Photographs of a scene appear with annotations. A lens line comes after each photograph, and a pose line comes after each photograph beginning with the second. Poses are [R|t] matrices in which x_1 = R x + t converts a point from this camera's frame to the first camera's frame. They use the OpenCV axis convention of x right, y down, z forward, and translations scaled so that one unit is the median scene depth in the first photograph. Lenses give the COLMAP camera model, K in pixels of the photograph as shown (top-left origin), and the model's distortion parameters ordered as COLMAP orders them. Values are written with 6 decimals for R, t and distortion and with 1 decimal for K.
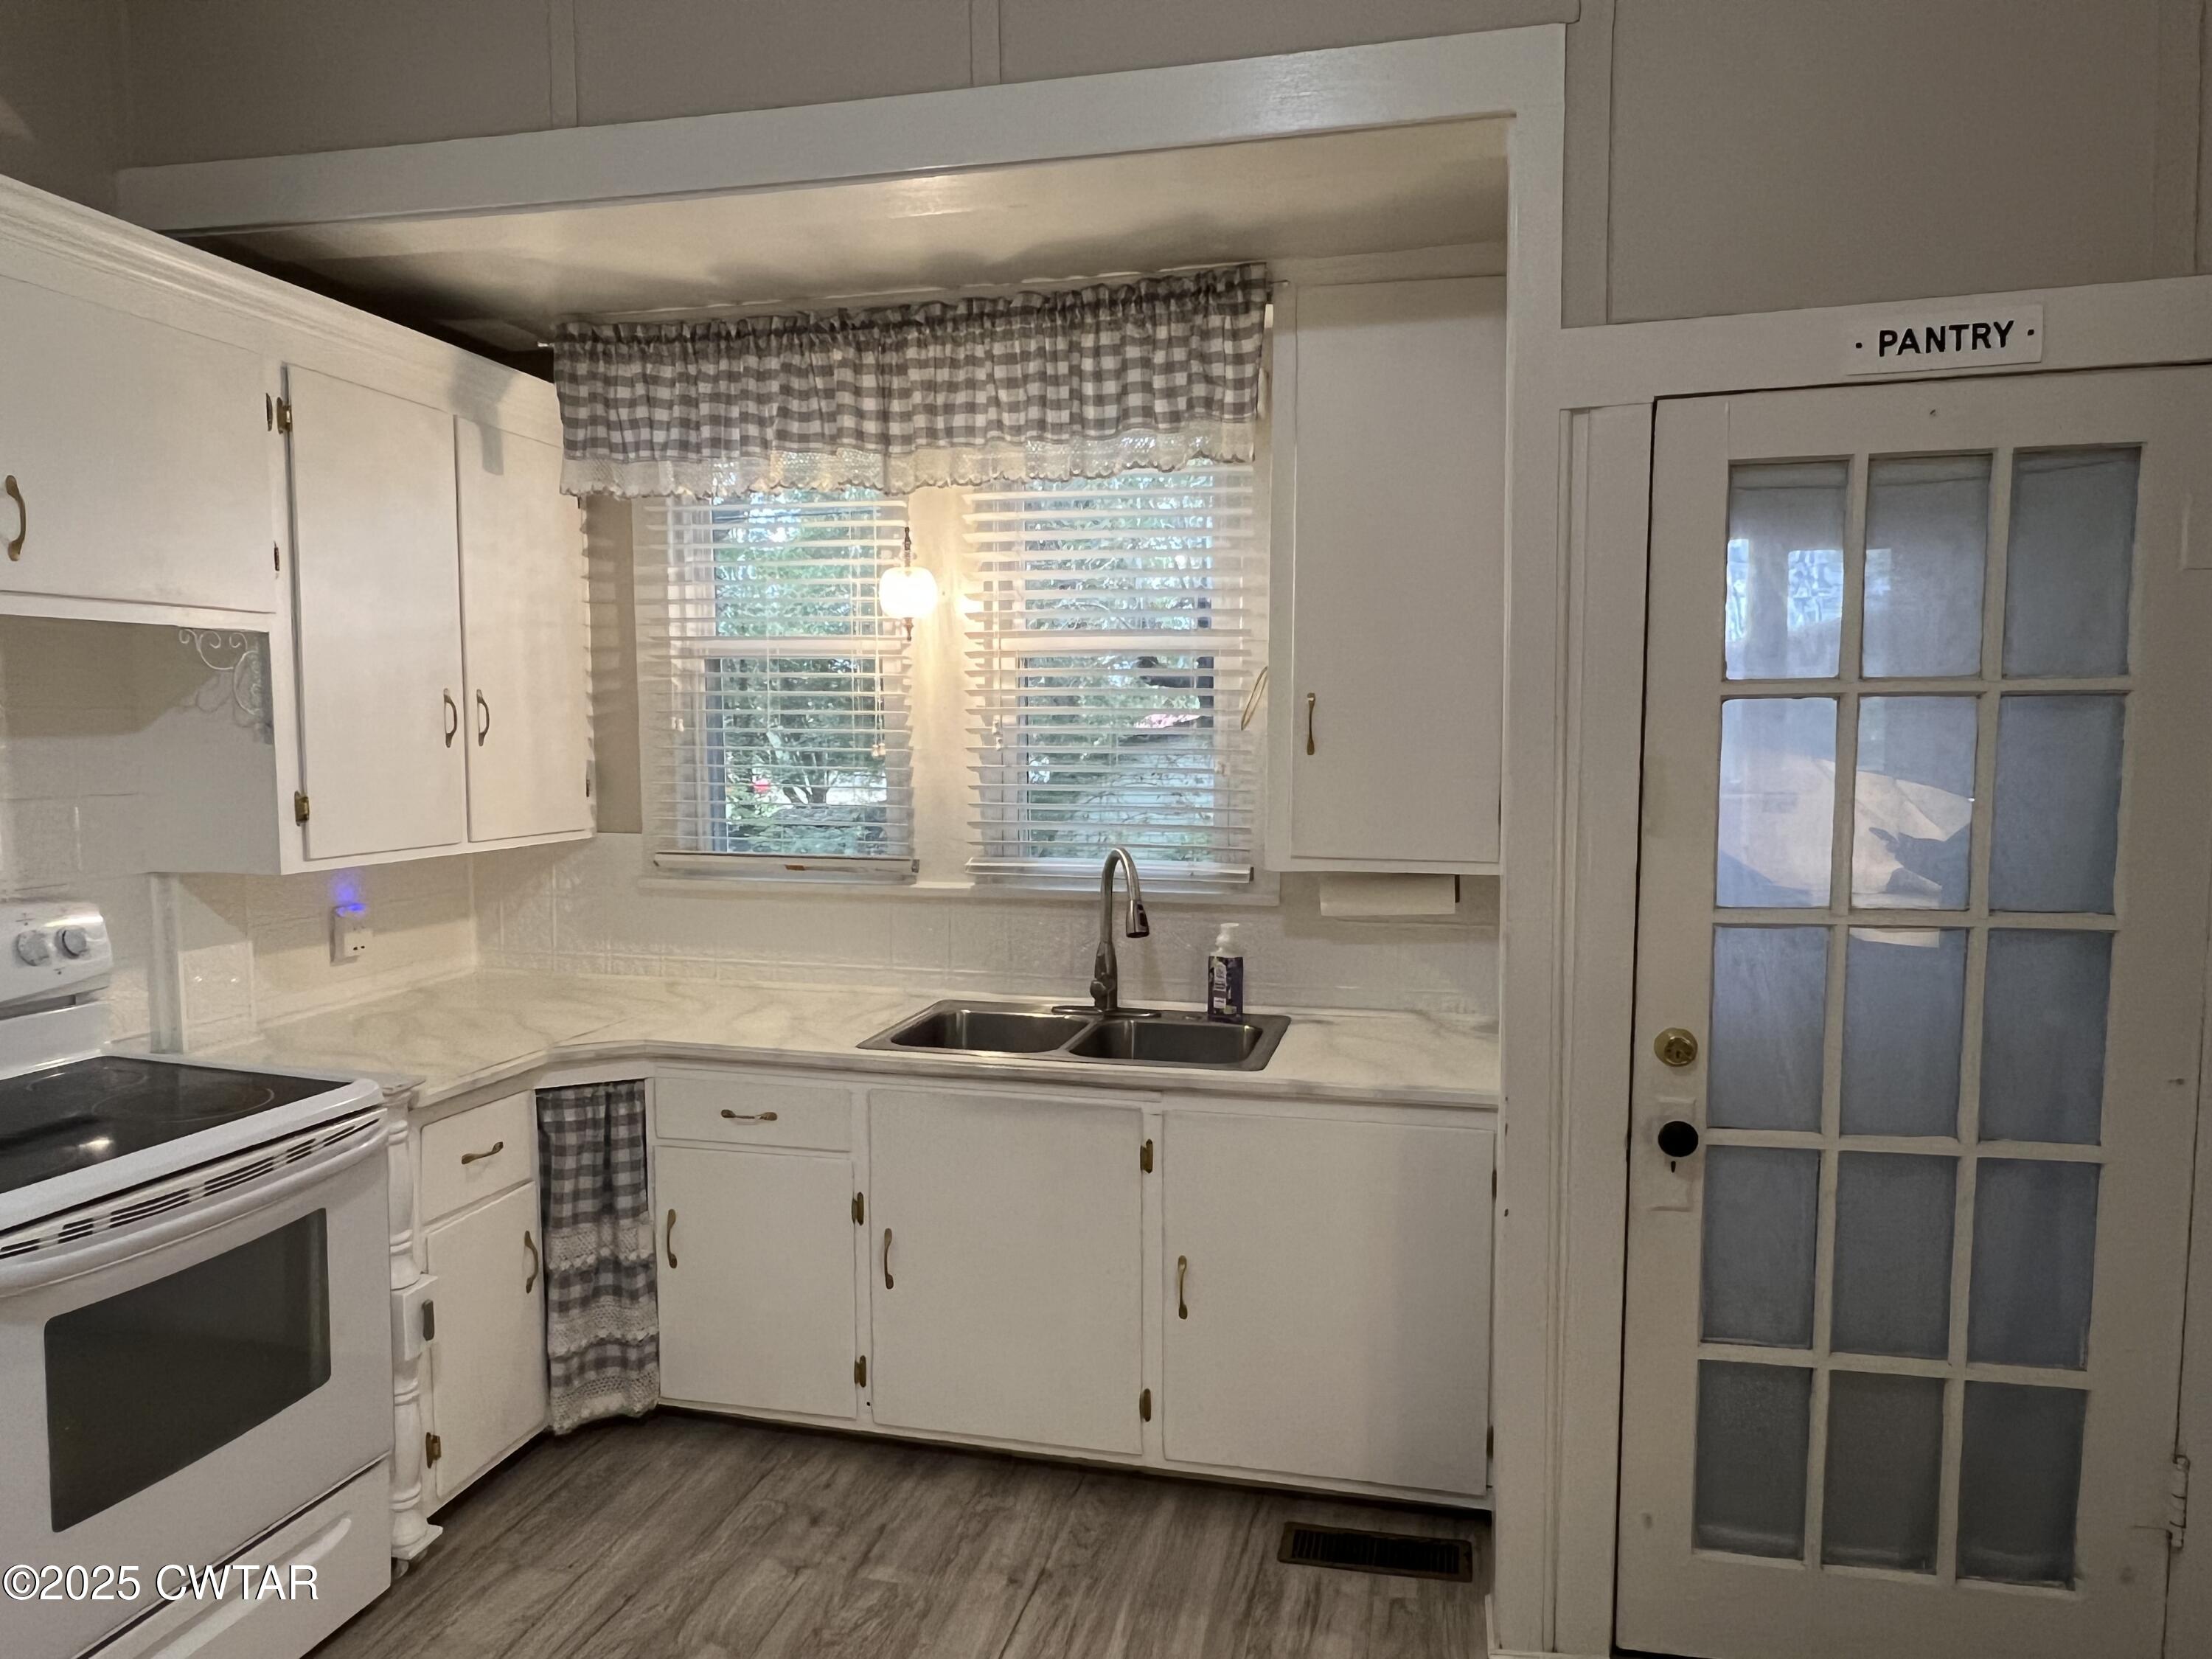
lens RADIAL K [[1494.0, 0, 1095.0], [0, 1494.0, 833.6], [0, 0, 1]] dist [-0.008365, -0.002024]
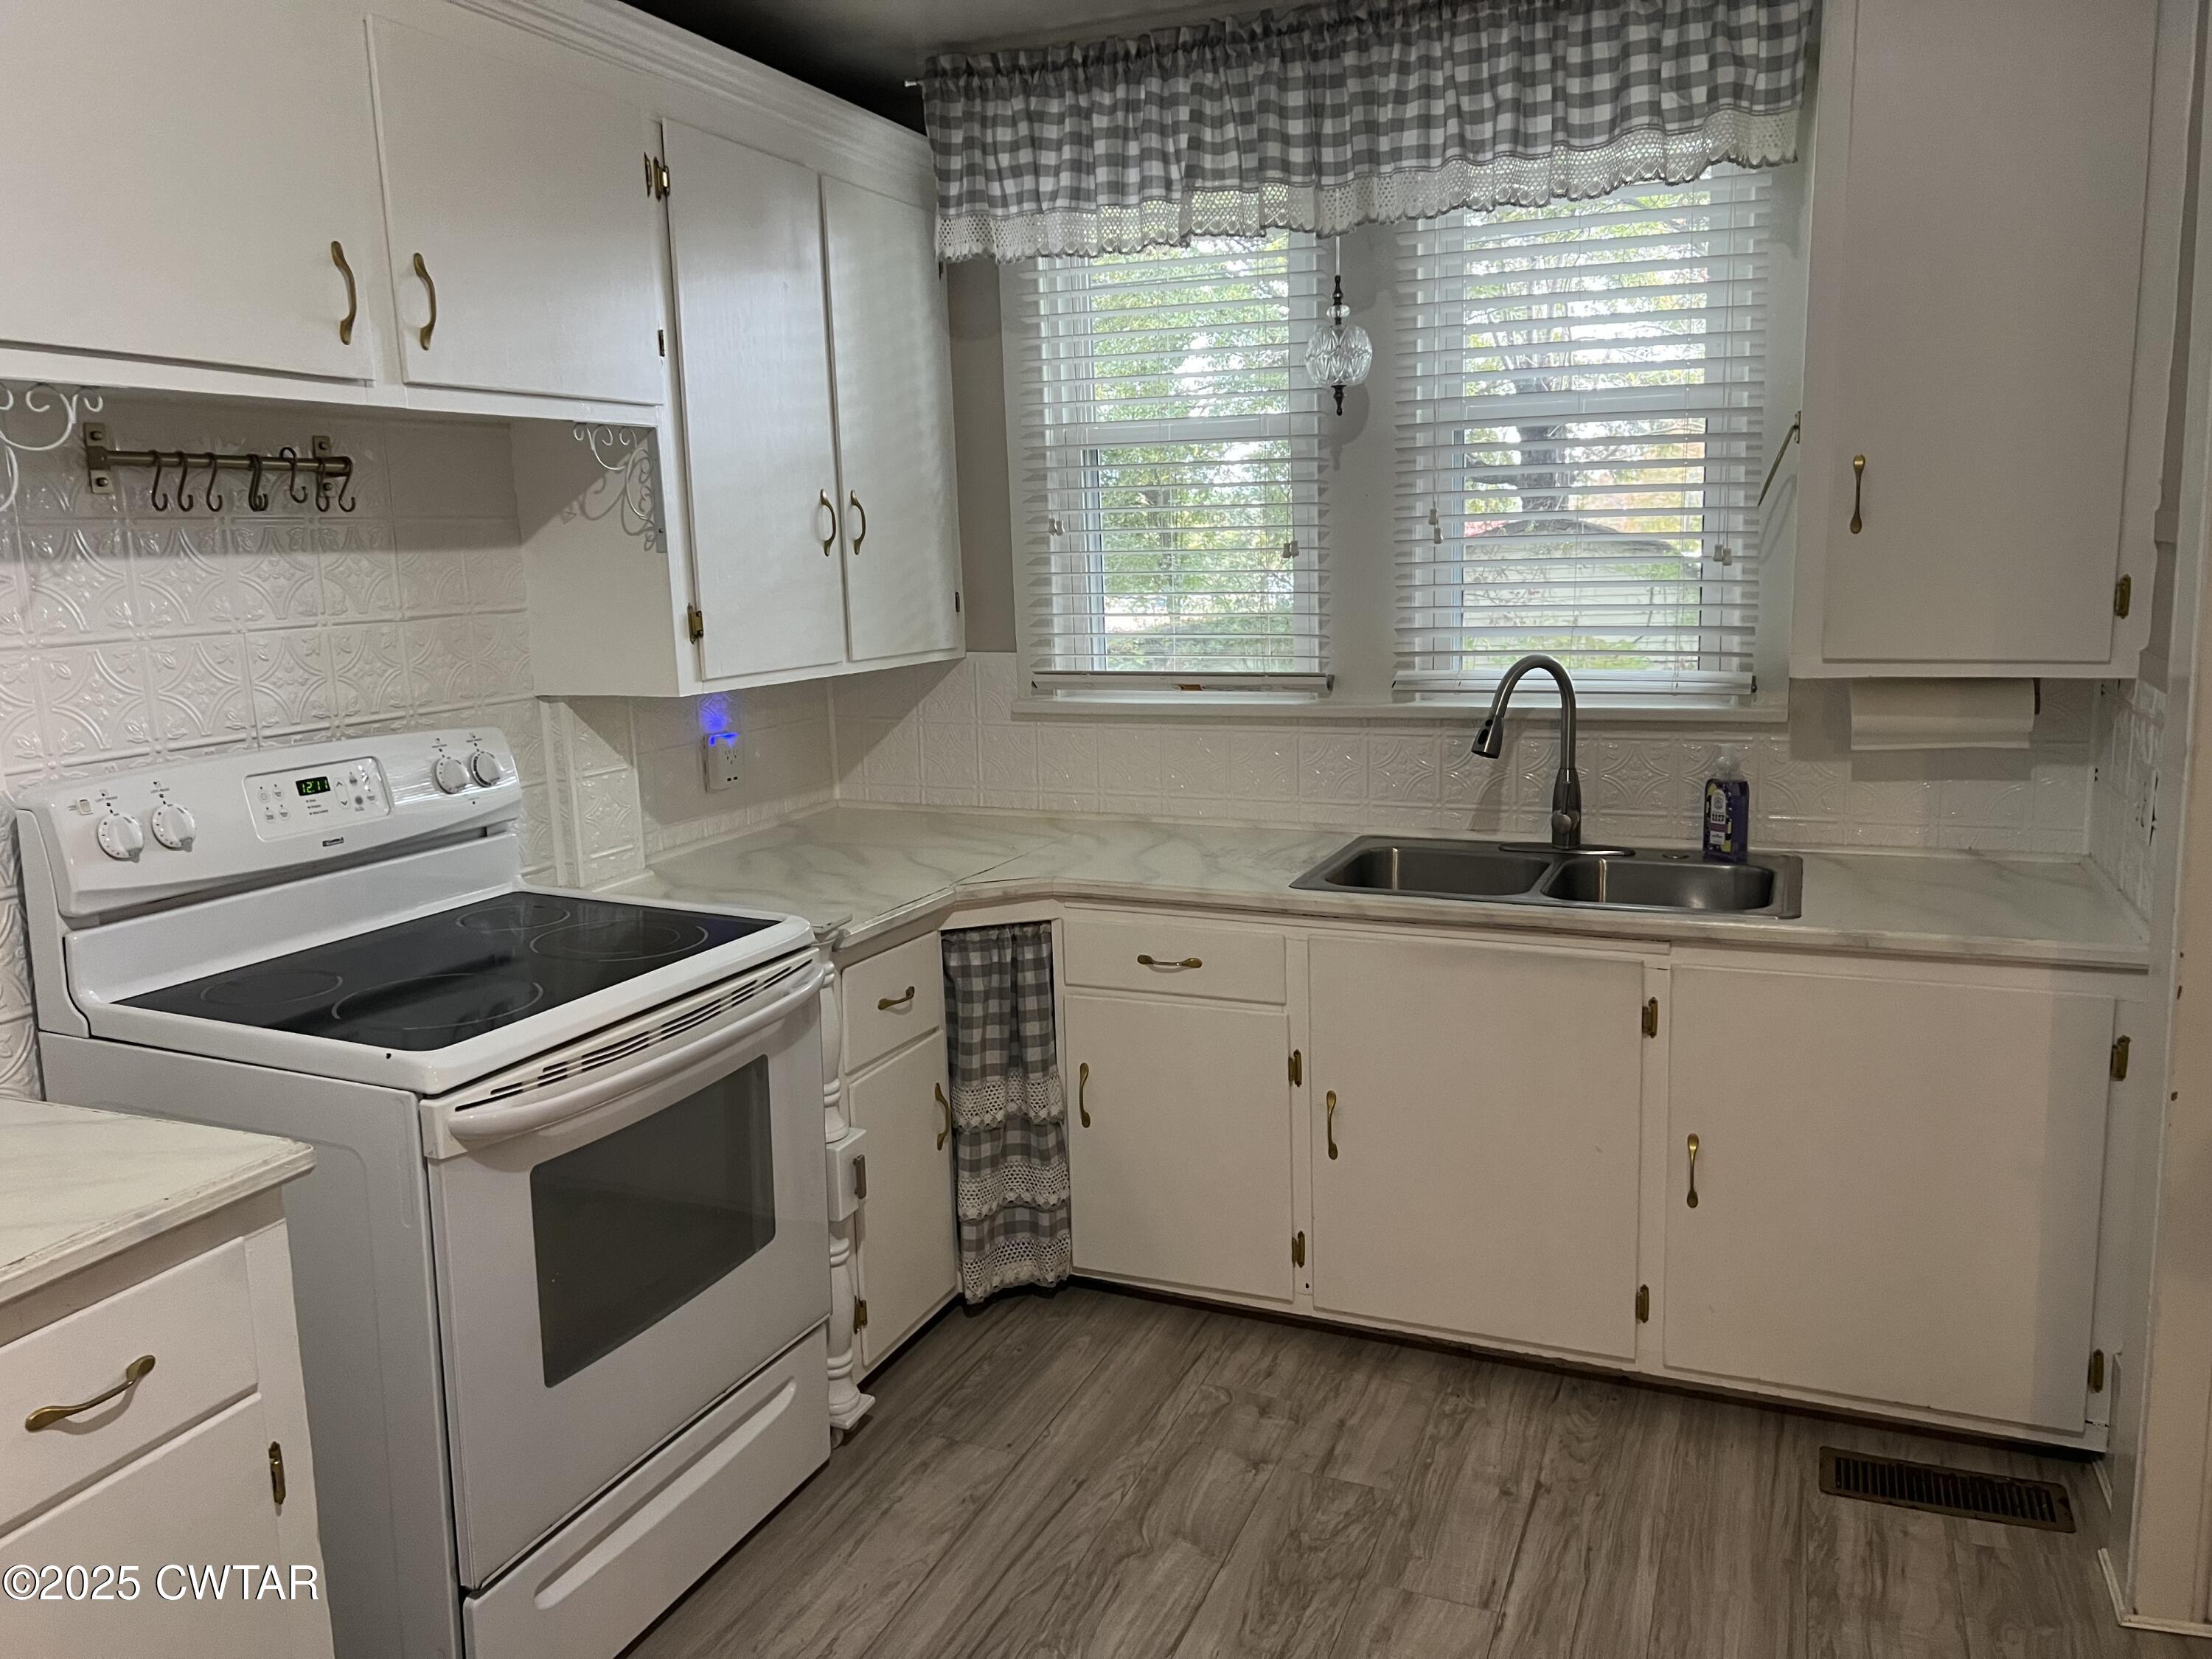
lens RADIAL K [[1657.8, 0, 1092.9], [0, 1657.8, 805.8], [0, 0, 1]] dist [0.055732, -0.062272]
pose [[0.986069, -0.002062, -0.166324, -0.114128], [0.016529, 0.996188, 0.085647, 0.010194], [0.165513, -0.087203, 0.982345, 0.026859]]
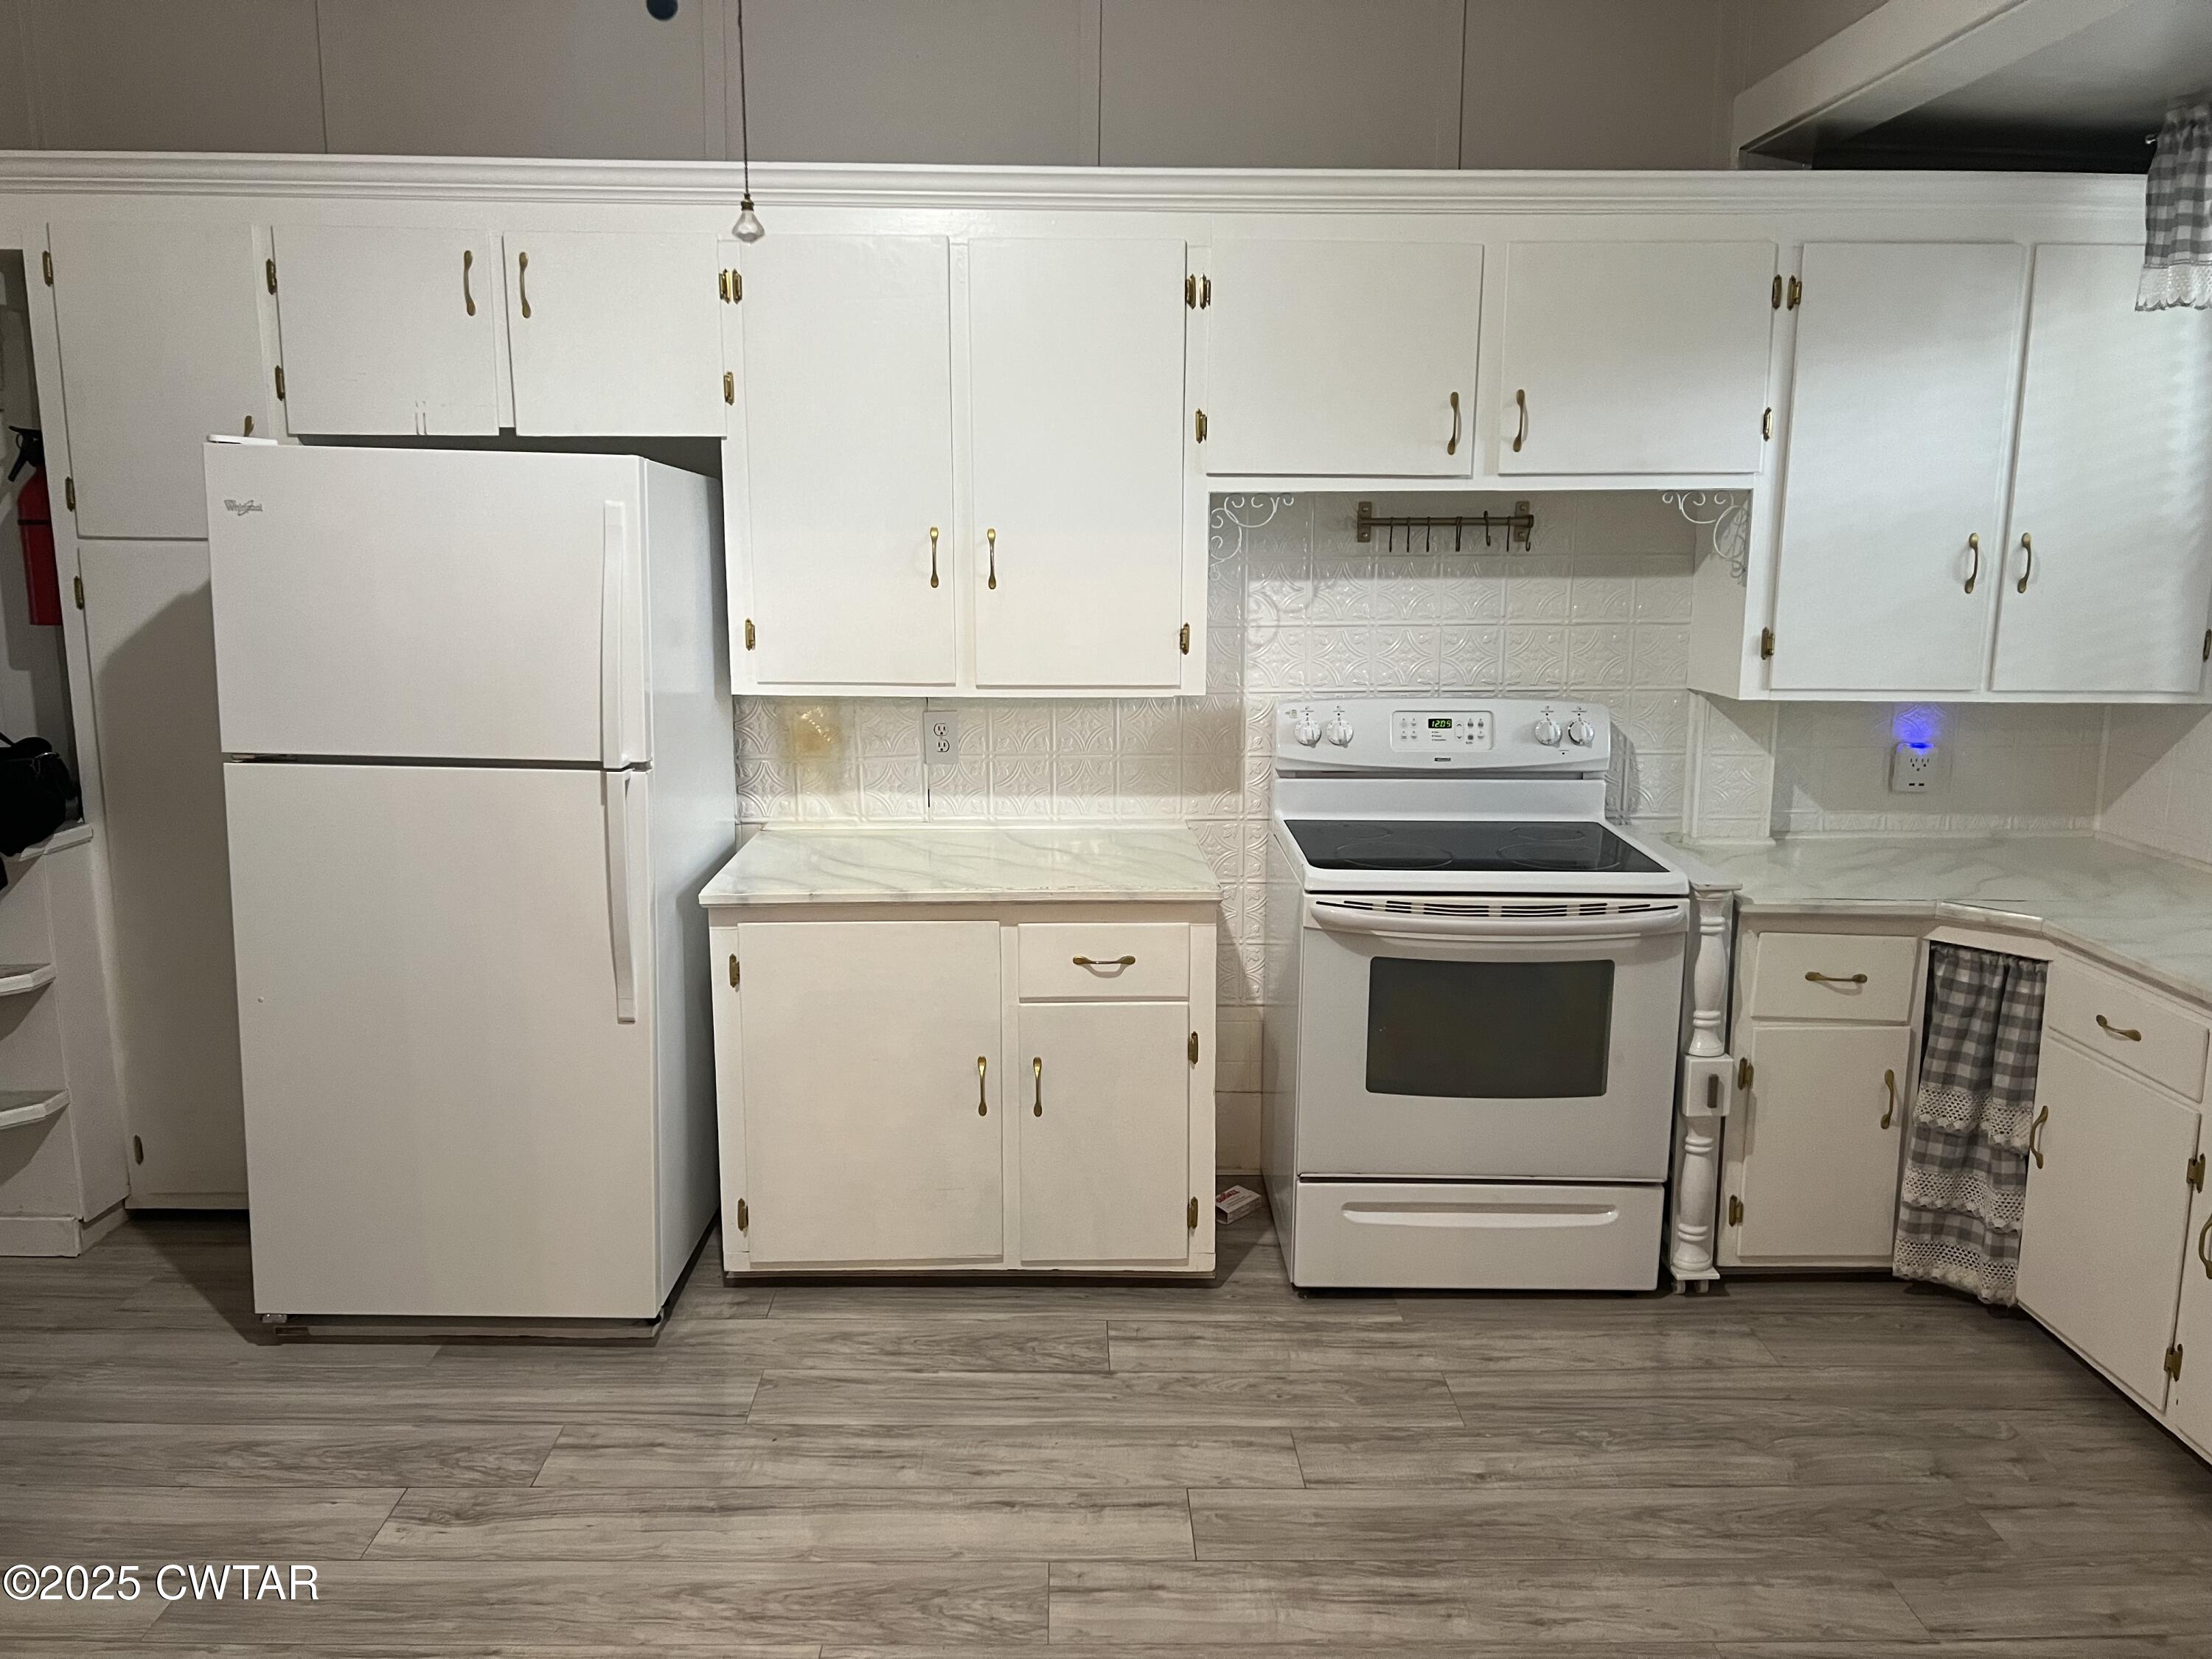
lens RADIAL K [[1657.8, 0, 1066.1], [0, 1657.8, 833.3], [0, 0, 1]] dist [0.055732, -0.062272]
pose [[0.230218, 0.171293, -0.957945, 0.558120], [-0.072767, 0.984661, 0.158583, -0.035649], [0.970415, 0.033199, 0.239151, 0.163502]]
